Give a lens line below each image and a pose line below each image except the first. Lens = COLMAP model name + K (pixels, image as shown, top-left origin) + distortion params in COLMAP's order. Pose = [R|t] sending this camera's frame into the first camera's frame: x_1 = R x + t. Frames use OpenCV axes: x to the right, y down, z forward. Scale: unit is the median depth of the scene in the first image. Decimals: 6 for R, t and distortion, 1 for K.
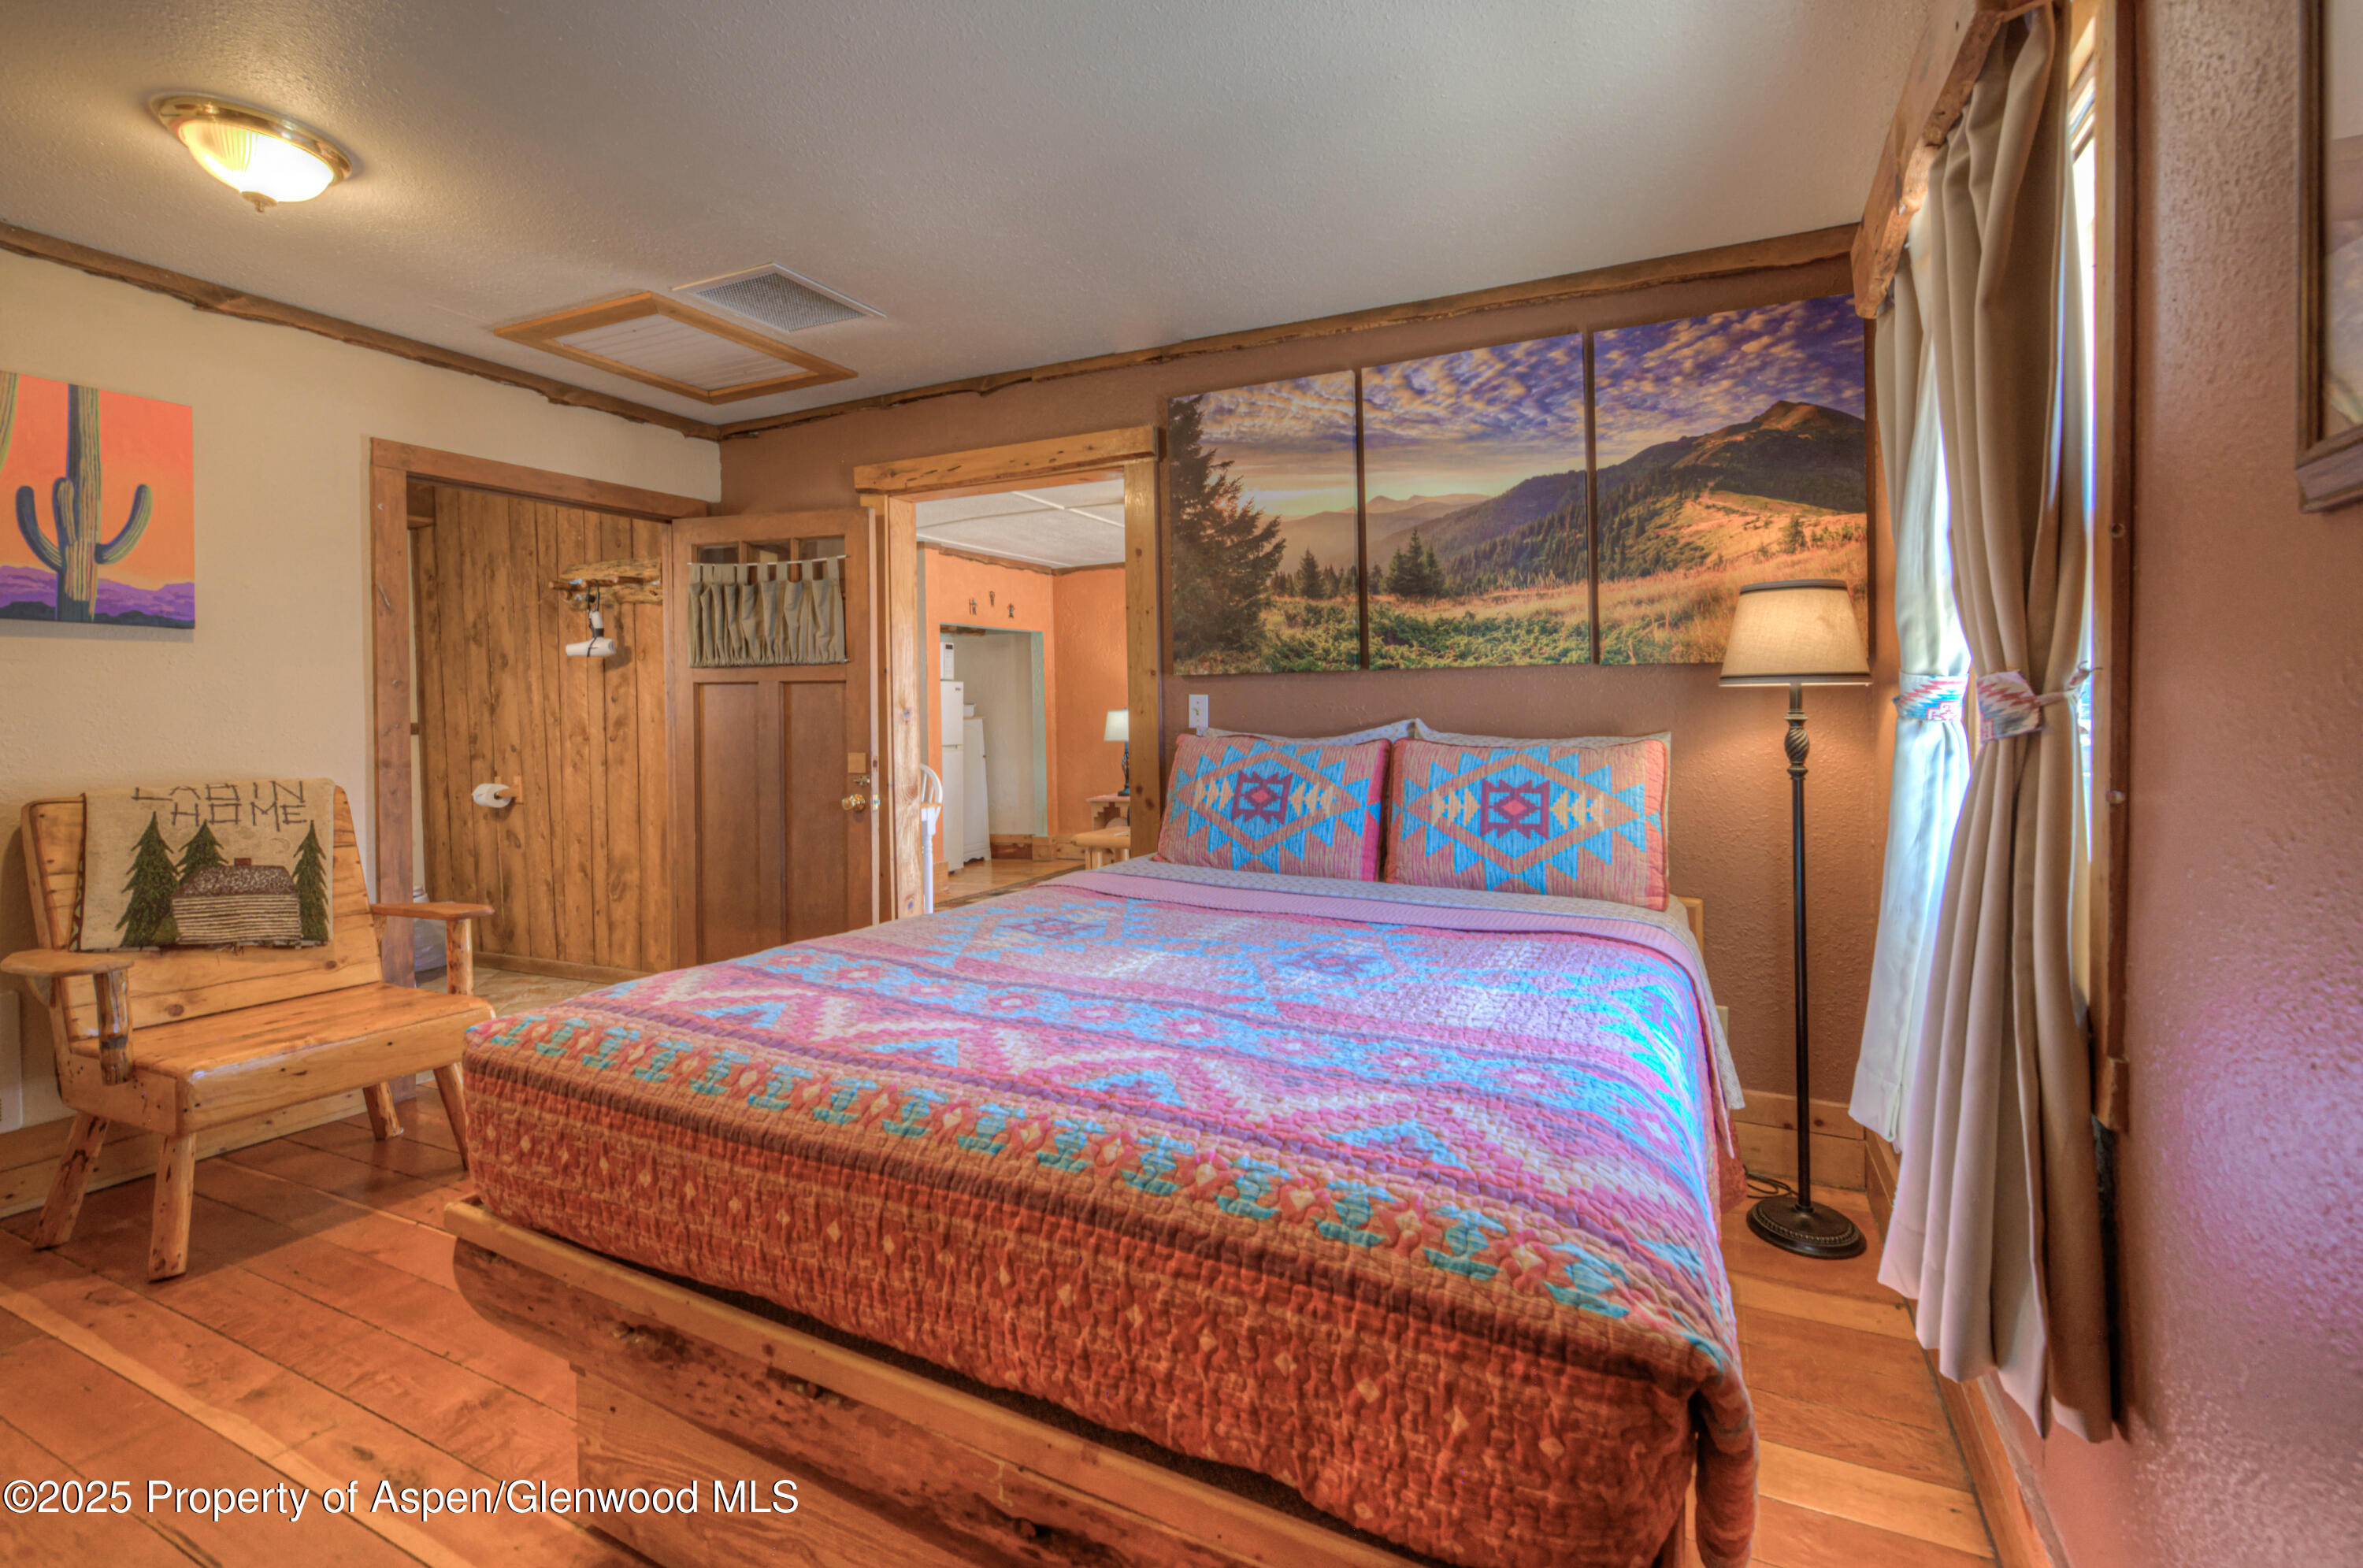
lens RADIAL K [[987.5, 0, 1293.2], [0, 987.5, 723.9], [0, 0, 1]] dist [0.008275, -0.002635]
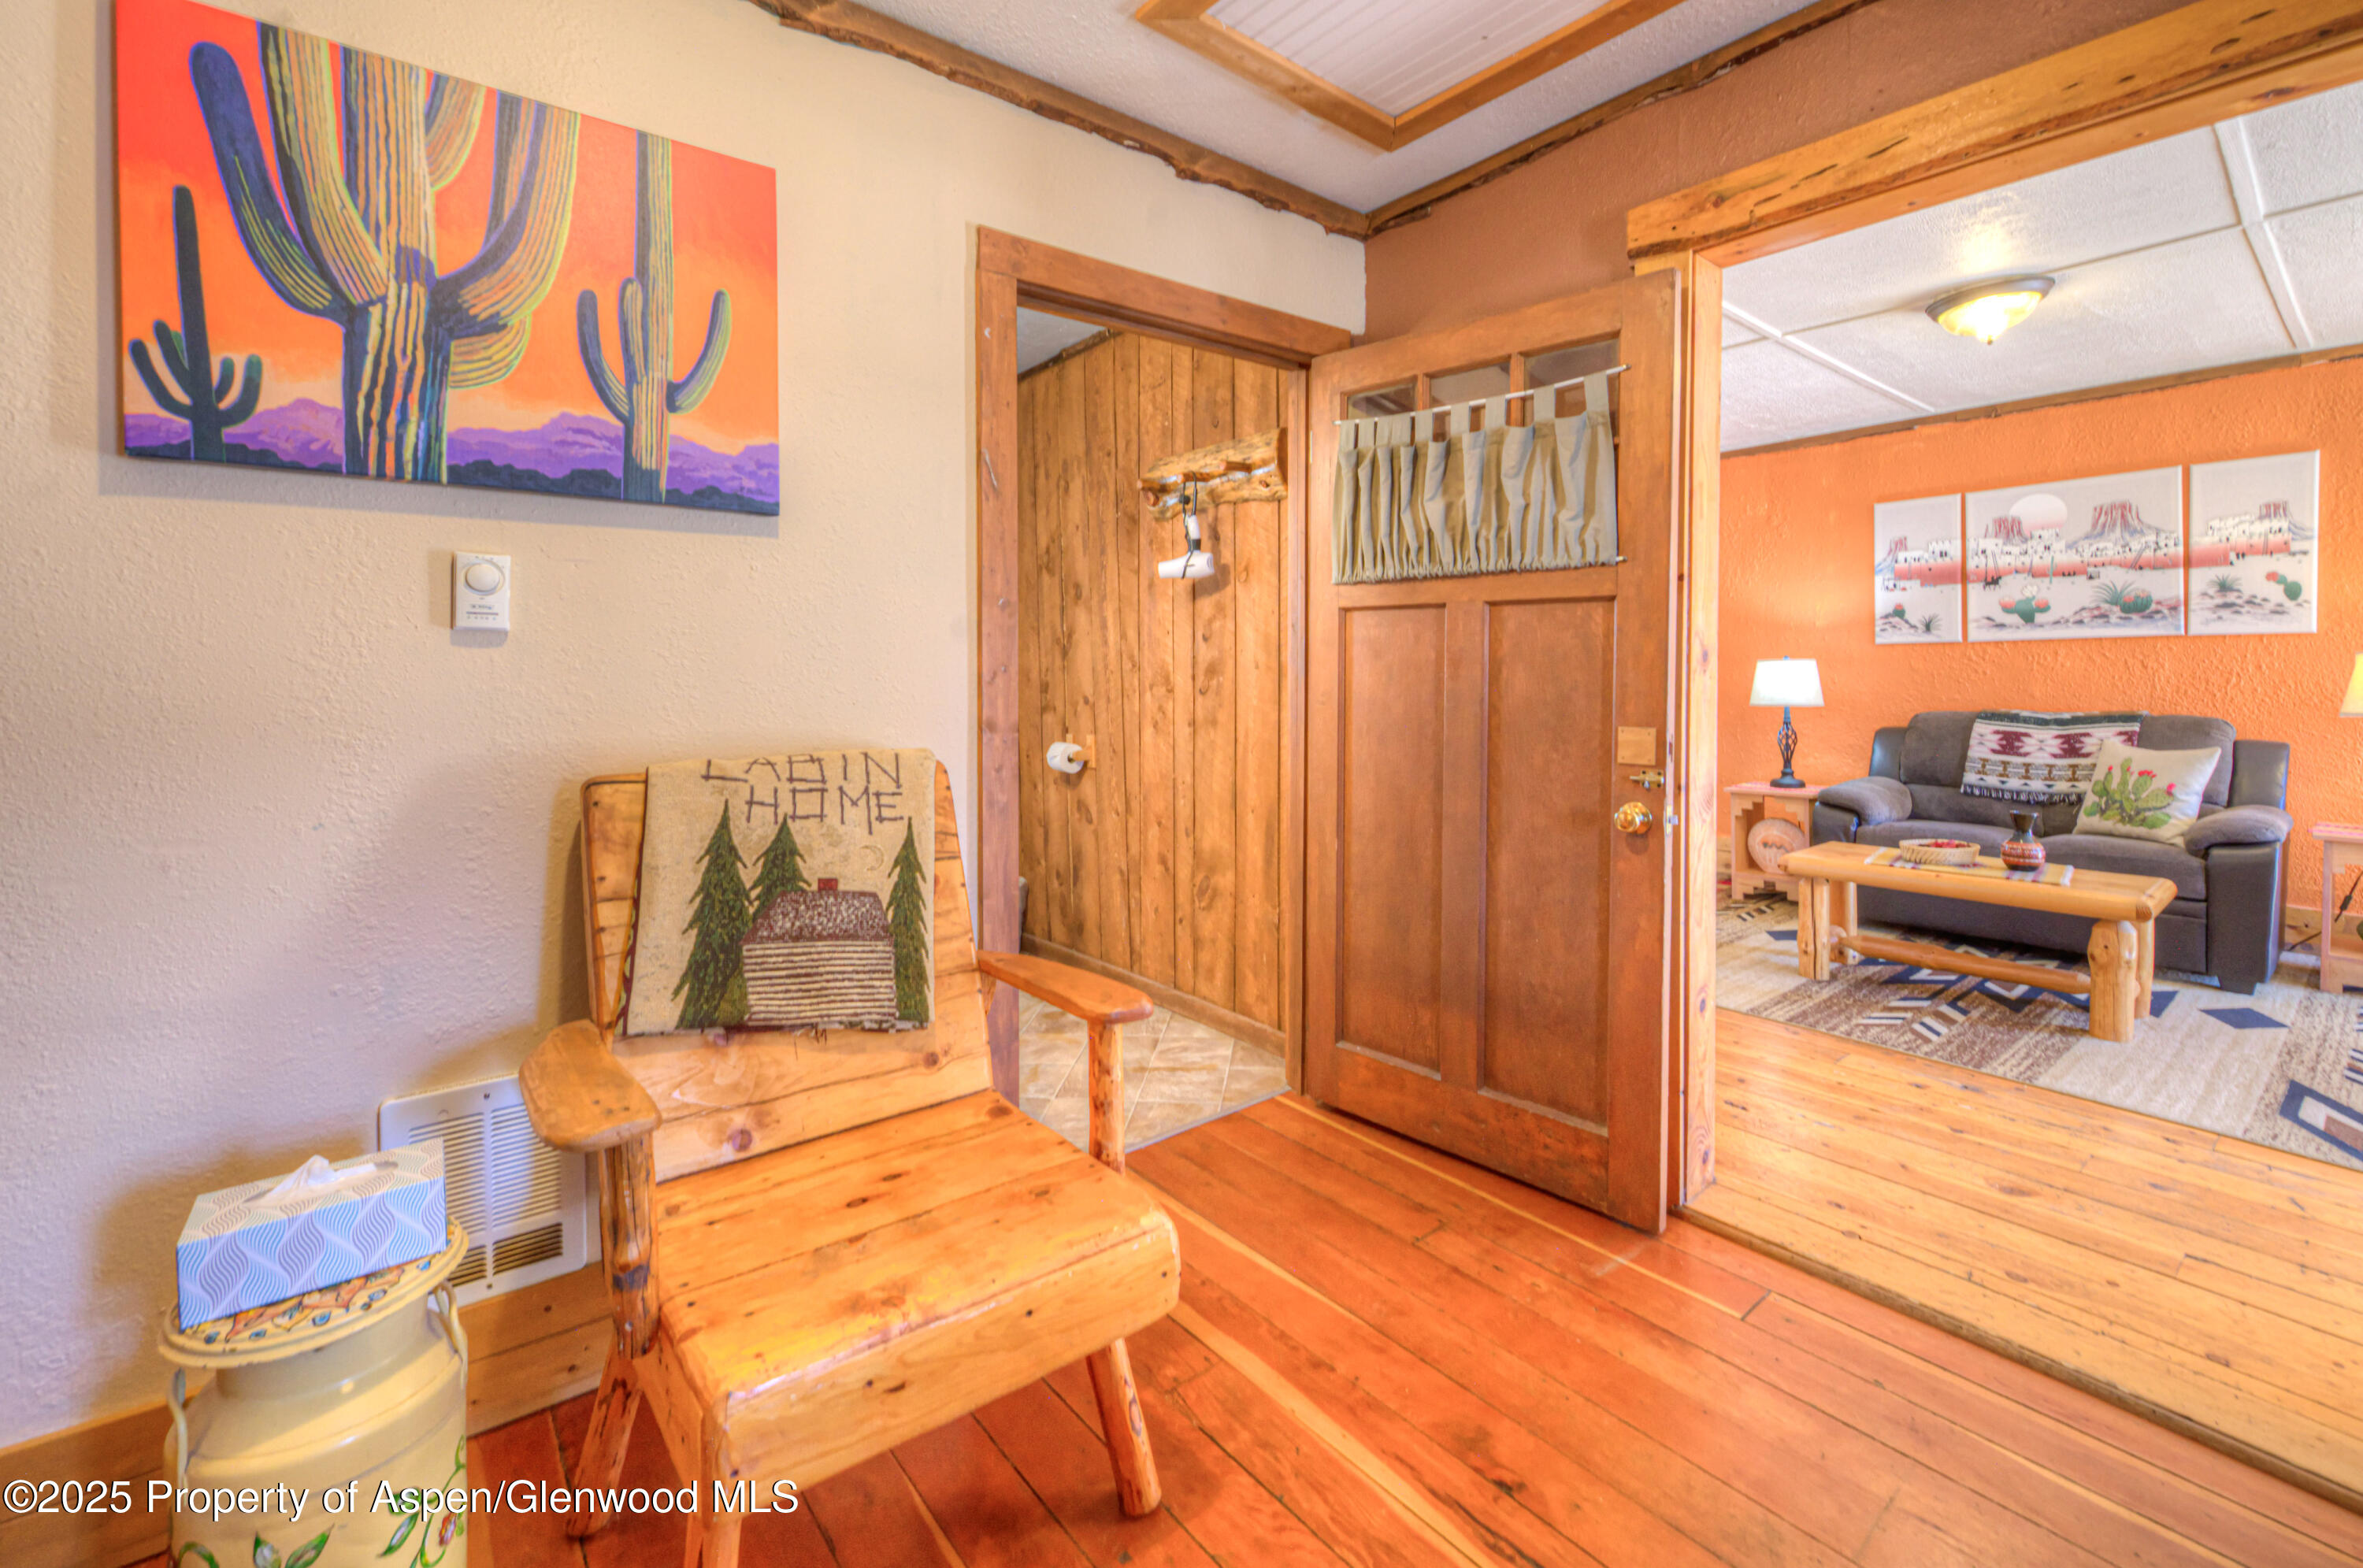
lens RADIAL K [[987.5, 0, 1169.5], [0, 987.5, 700.2], [0, 0, 1]] dist [0.008275, -0.002635]
pose [[0.872323, 0.023782, -0.488351, -0.397726], [-0.012914, 0.999589, 0.025611, 0.003713], [0.488759, -0.016034, 0.872271, 0.394259]]
